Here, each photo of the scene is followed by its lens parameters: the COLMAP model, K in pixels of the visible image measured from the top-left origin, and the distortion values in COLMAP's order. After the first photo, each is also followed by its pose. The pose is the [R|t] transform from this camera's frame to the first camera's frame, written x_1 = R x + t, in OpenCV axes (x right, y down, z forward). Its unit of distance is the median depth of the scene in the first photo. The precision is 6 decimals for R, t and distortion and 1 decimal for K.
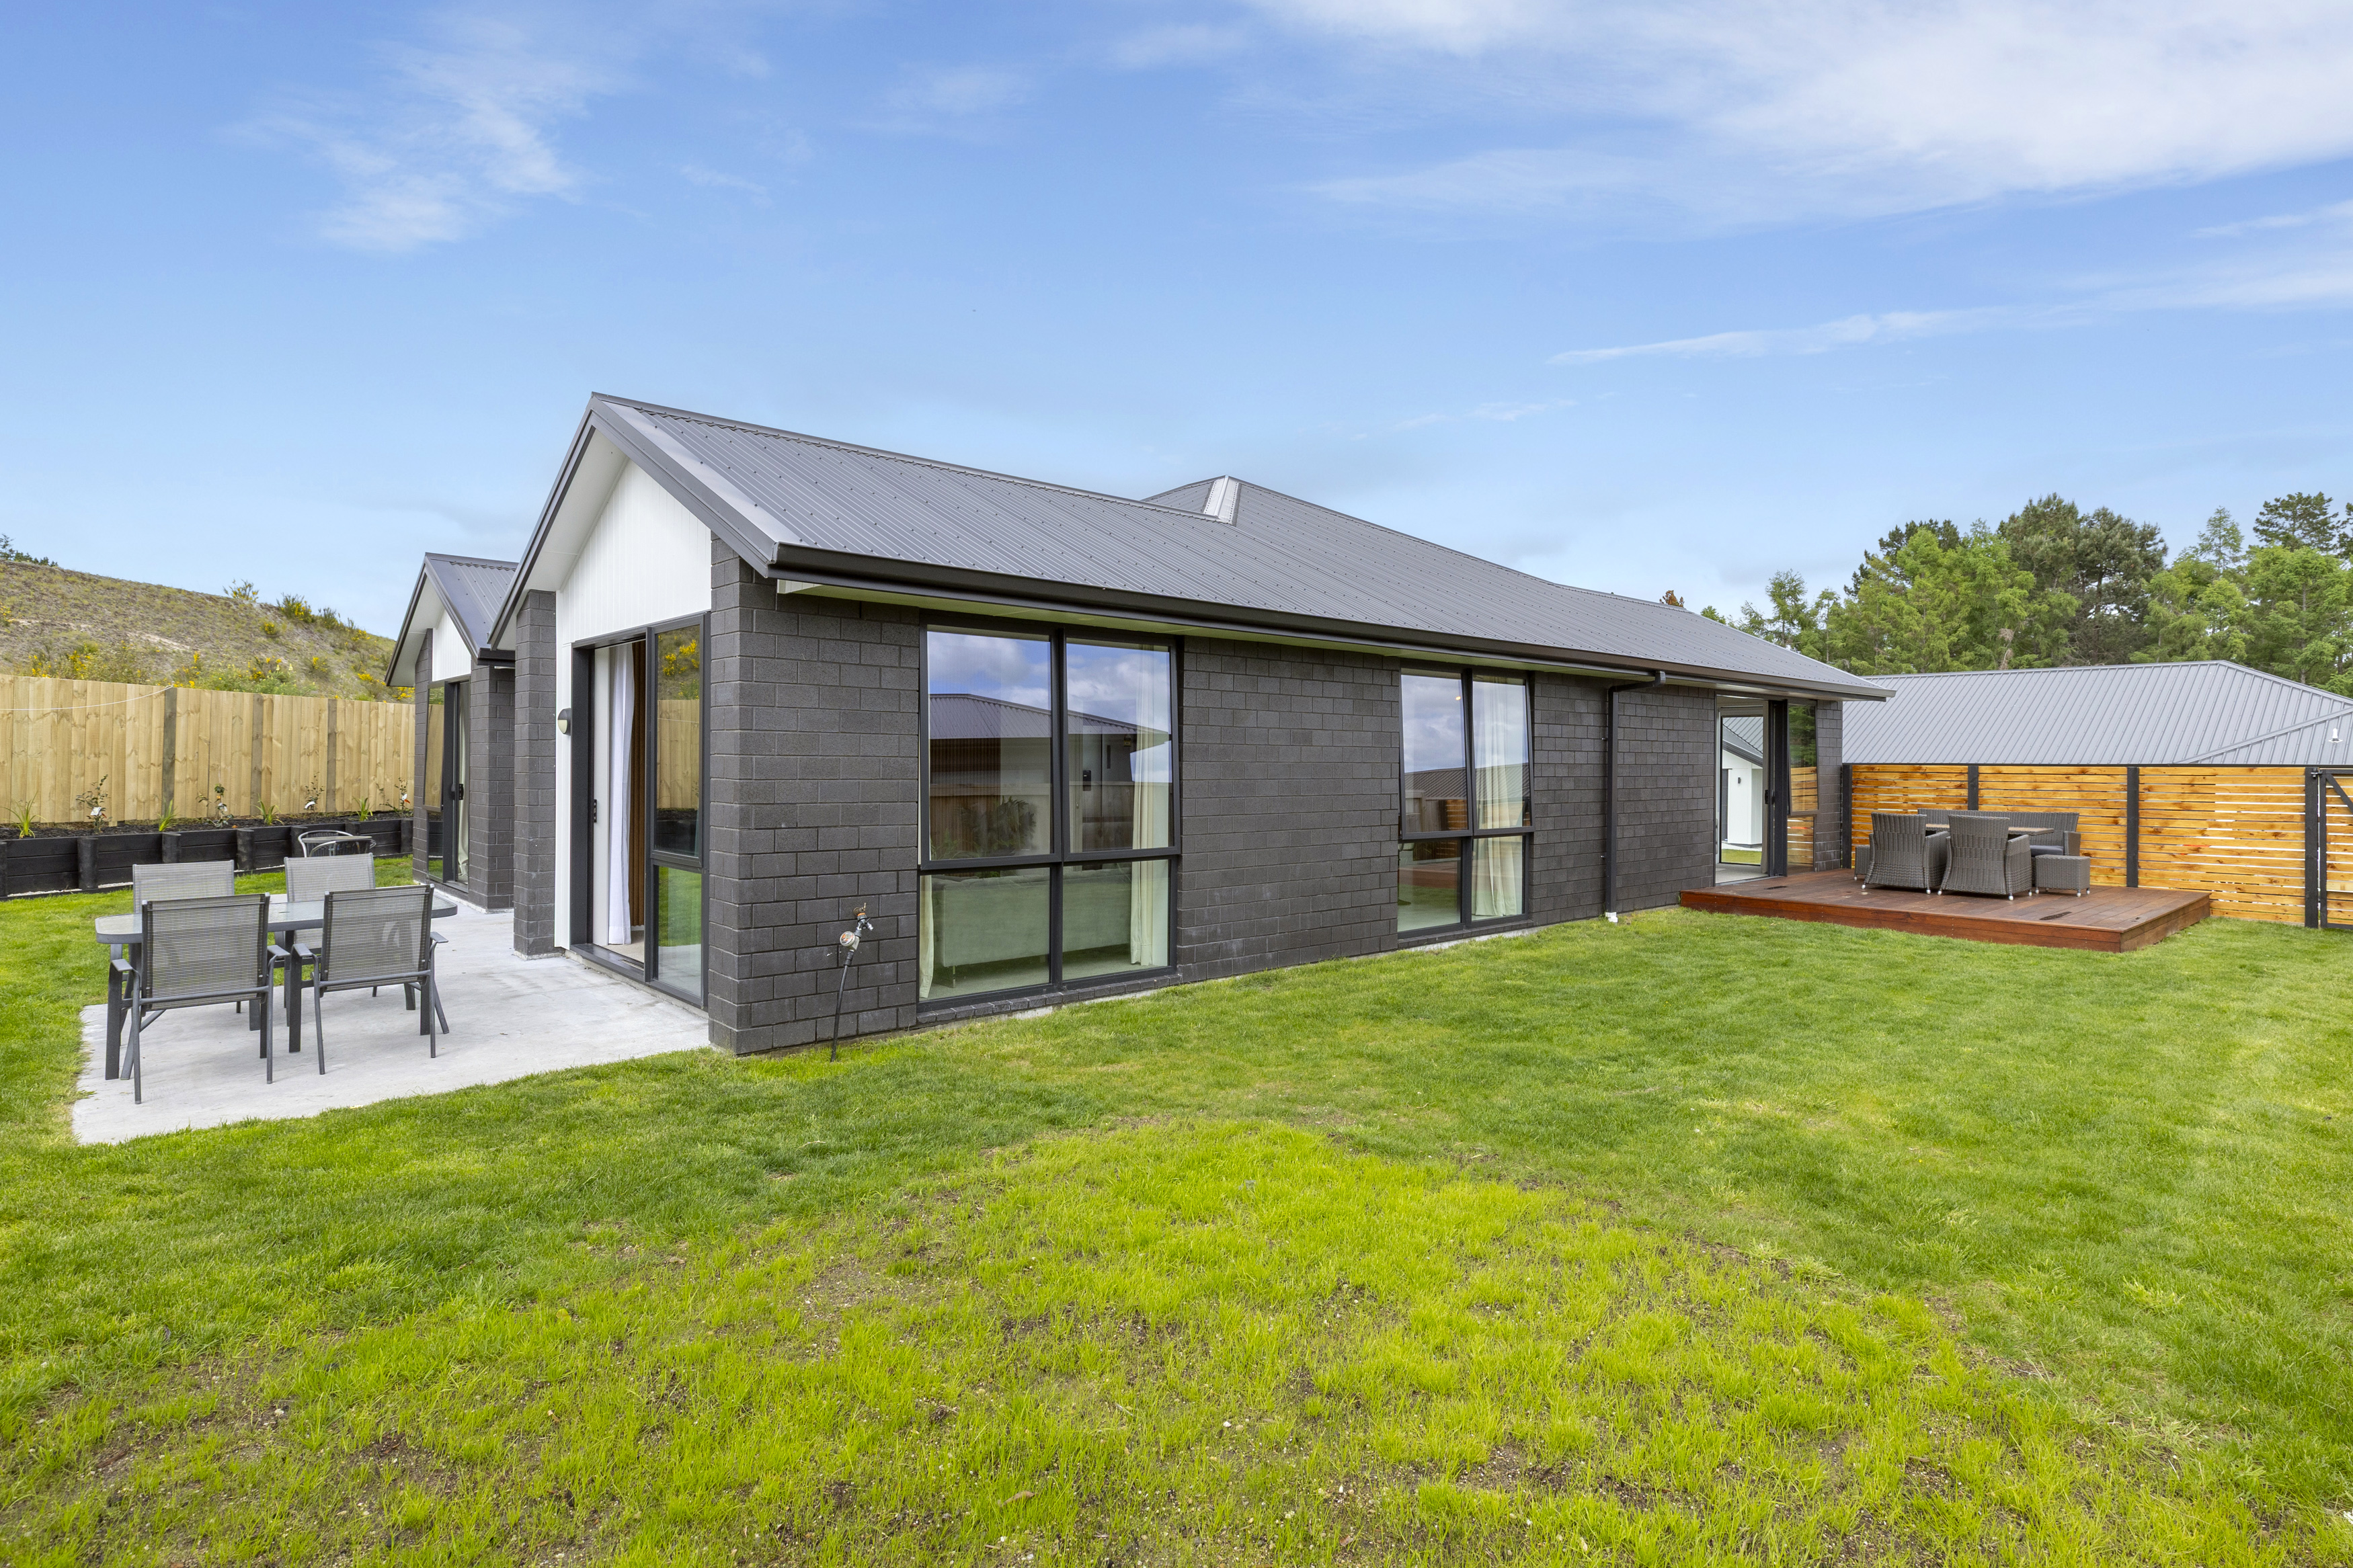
lens RADIAL K [[1200.6, 0, 1177.8], [0, 1200.6, 760.0], [0, 0, 1]] dist [-0.001441, -0.000593]
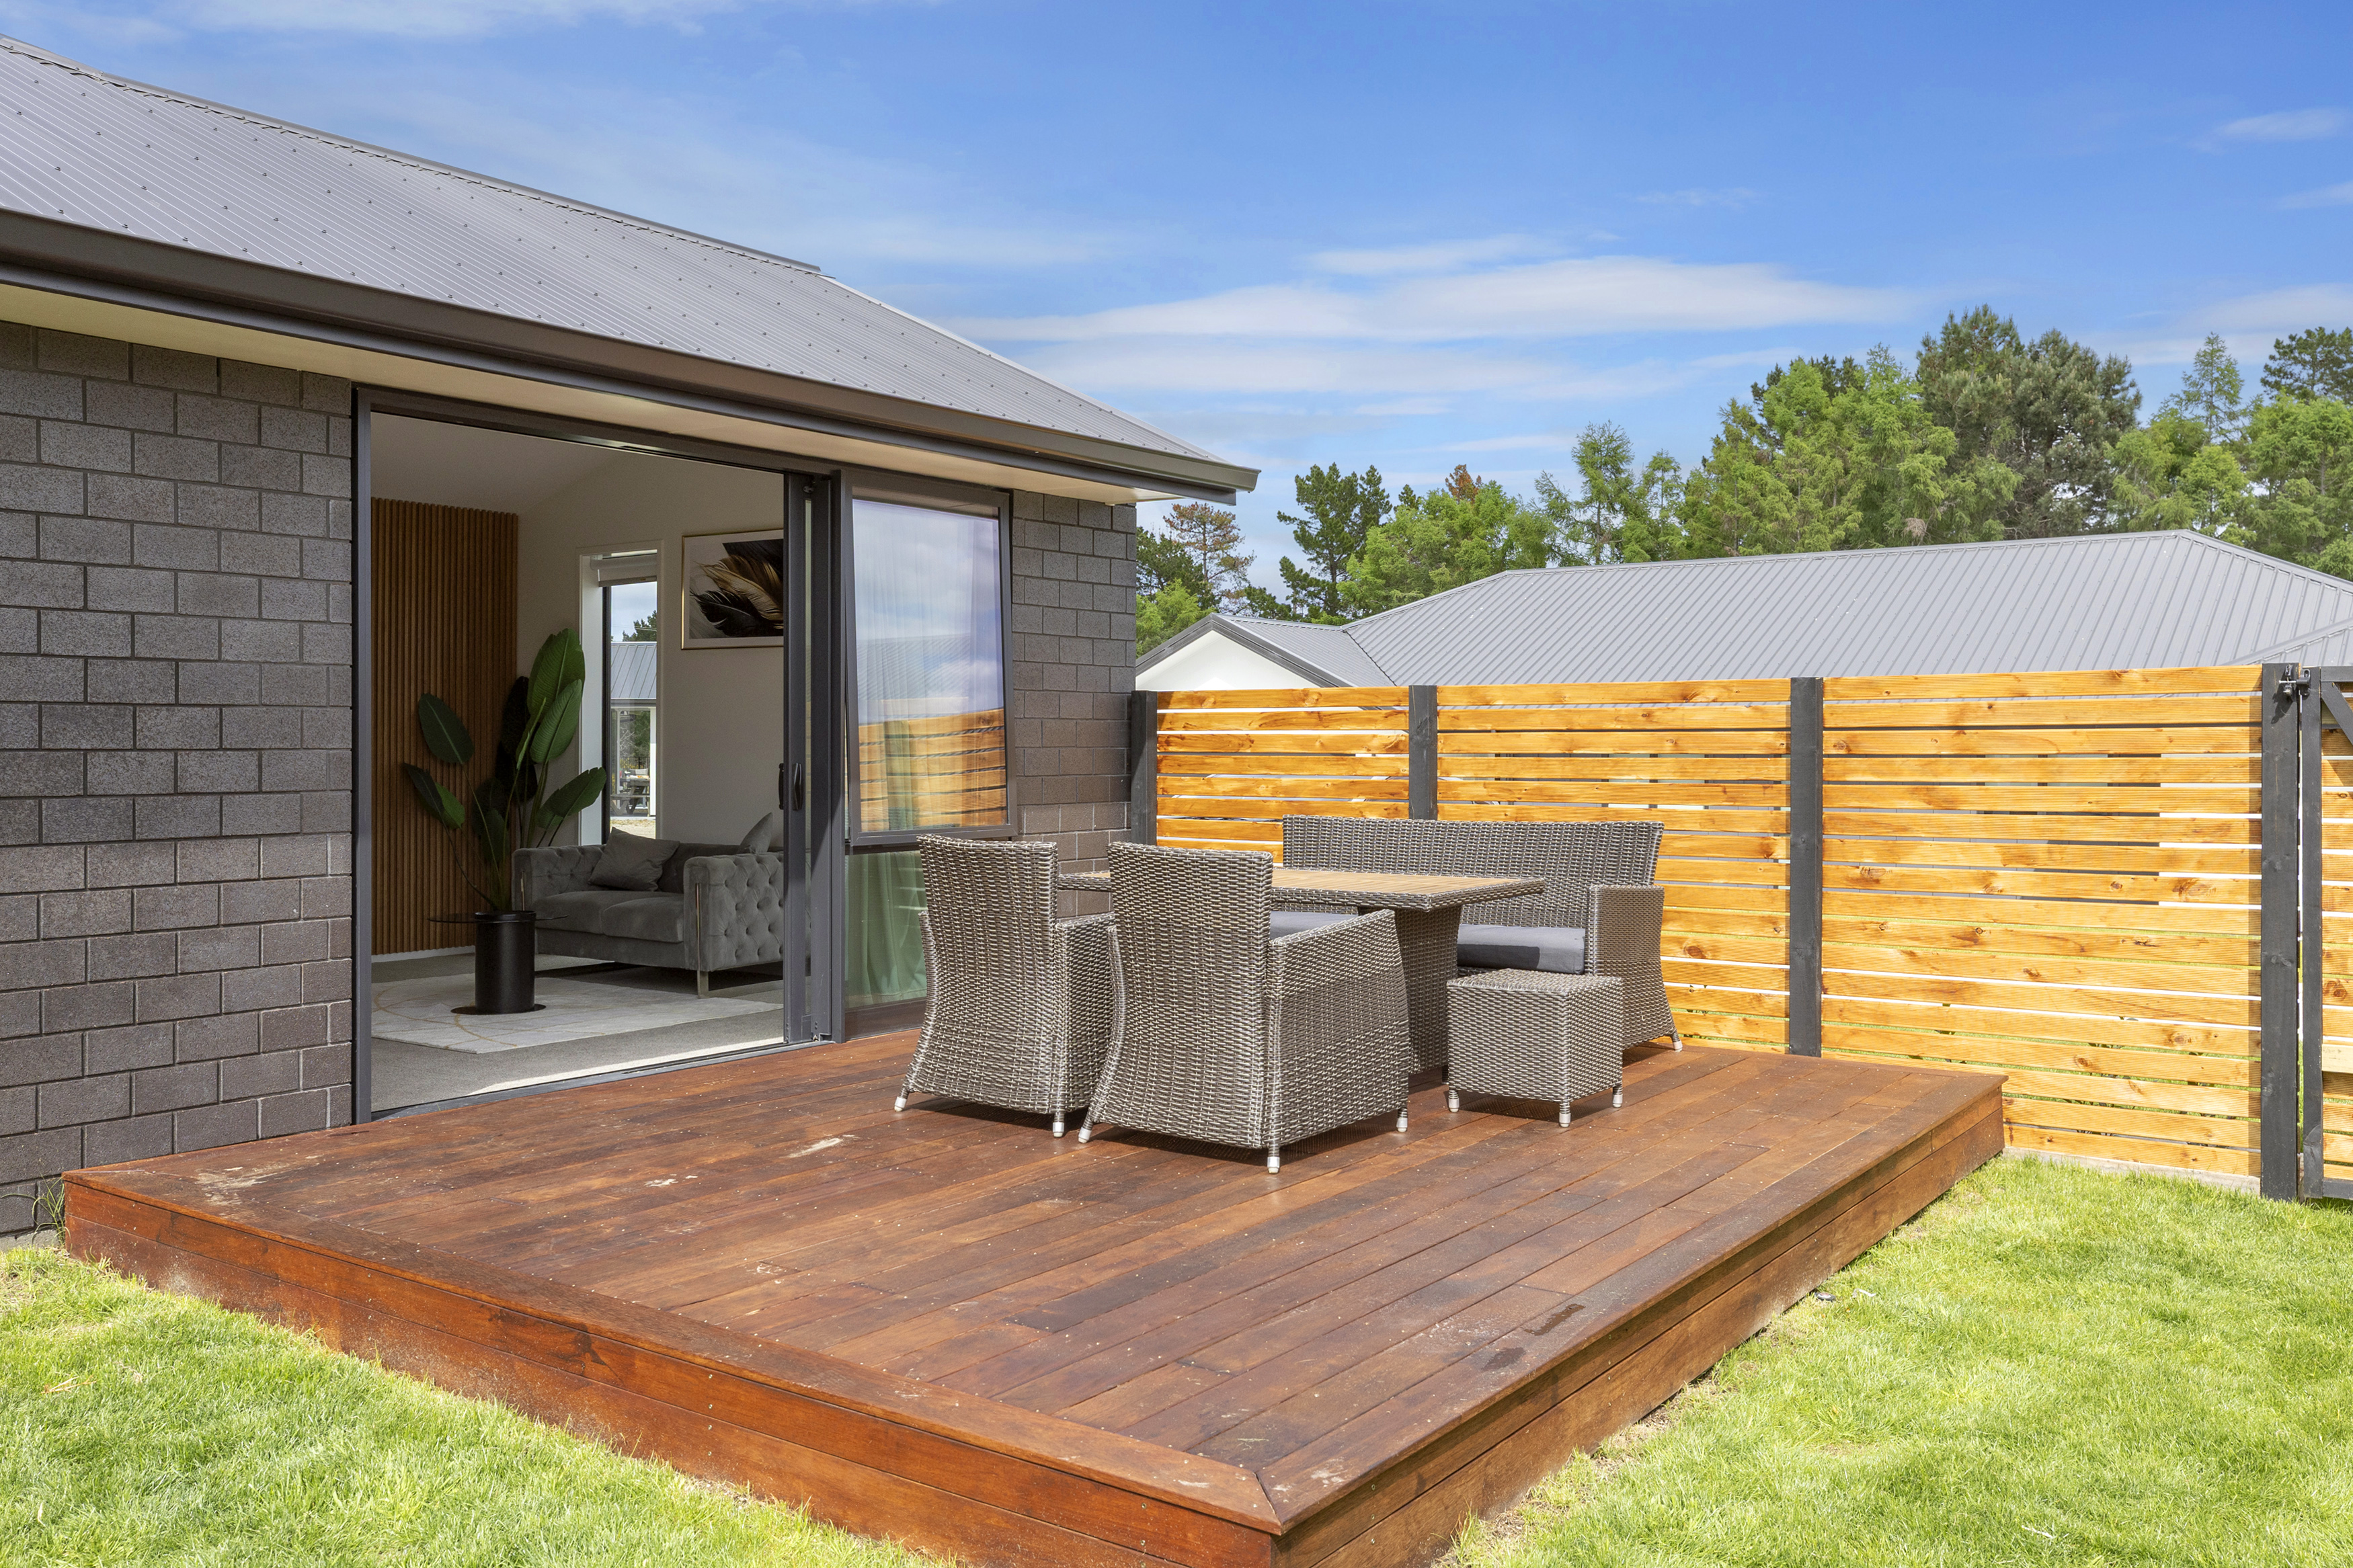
lens RADIAL K [[1890.5, 0, 1176.0], [0, 1890.5, 788.7], [0, 0, 1]] dist [0.010788, 0.012099]
pose [[0.977898, -0.013023, 0.208675, 0.100381], [0.007792, 0.999635, 0.025874, 0.003985], [-0.208935, -0.023676, 0.977643, 0.103173]]
